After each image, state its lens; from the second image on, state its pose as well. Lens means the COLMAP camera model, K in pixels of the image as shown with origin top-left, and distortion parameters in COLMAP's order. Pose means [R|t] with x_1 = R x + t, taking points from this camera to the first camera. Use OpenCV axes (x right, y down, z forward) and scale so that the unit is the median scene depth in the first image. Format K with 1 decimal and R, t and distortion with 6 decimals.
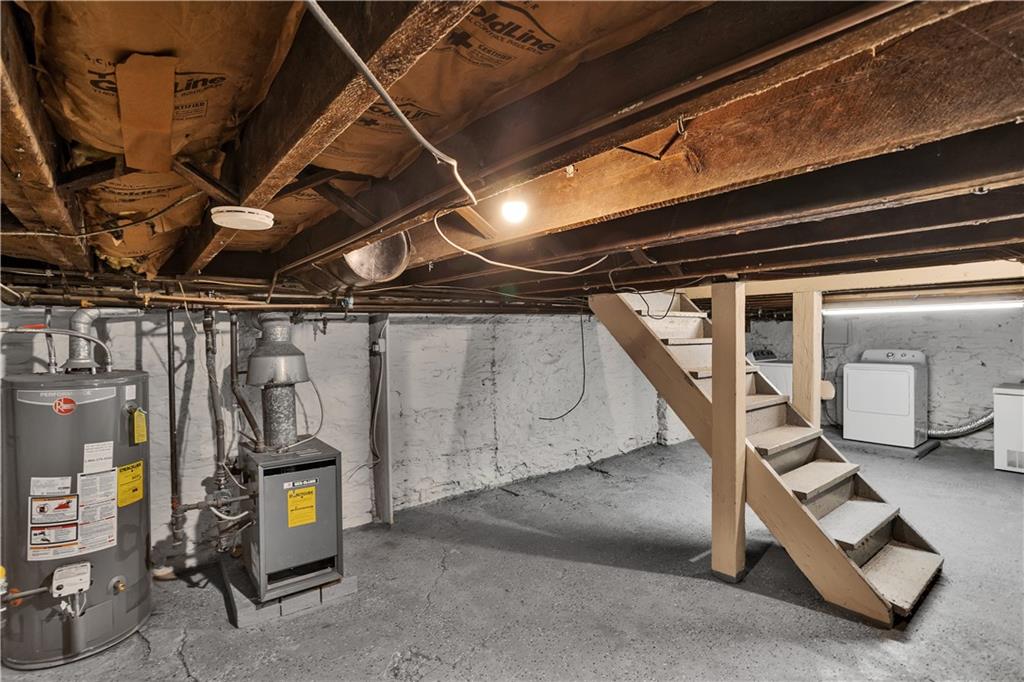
lens RADIAL K [[485.0, 0, 512.0], [0, 485.0, 341.0], [0, 0, 1]] dist [-0.000905, 0.018341]
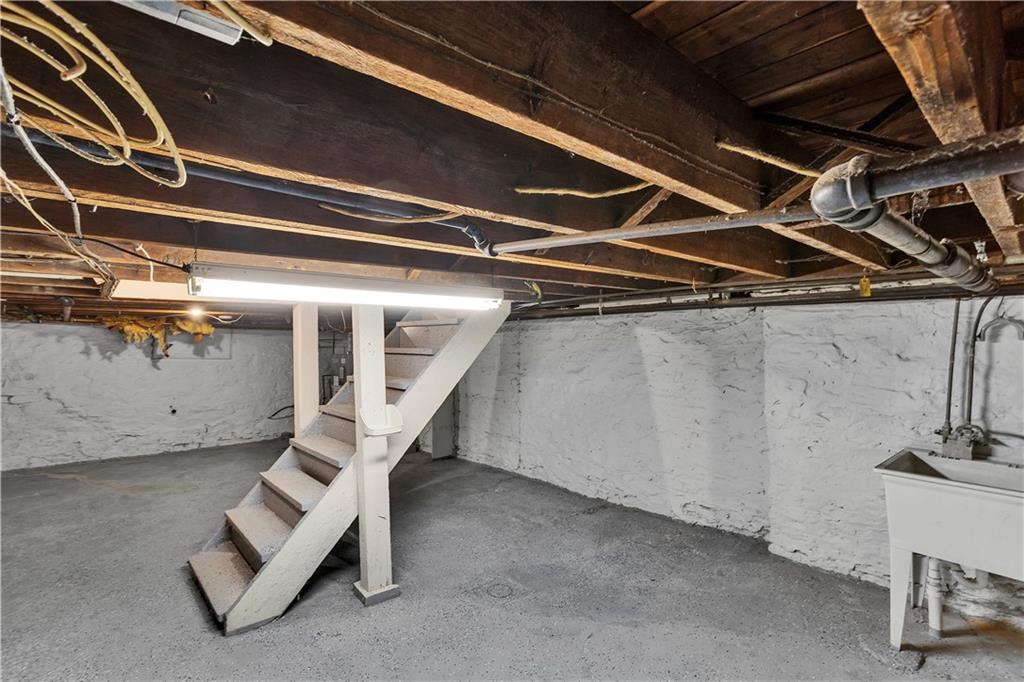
lens RADIAL K [[489.7, 0, 502.4], [0, 489.7, 340.7], [0, 0, 1]] dist [-0.049771, 0.030188]
pose [[0.047455, 0.013322, -0.998785, 0.906306], [0.000382, 0.999911, 0.013355, -0.023447], [0.998873, -0.001016, 0.047445, 0.752683]]
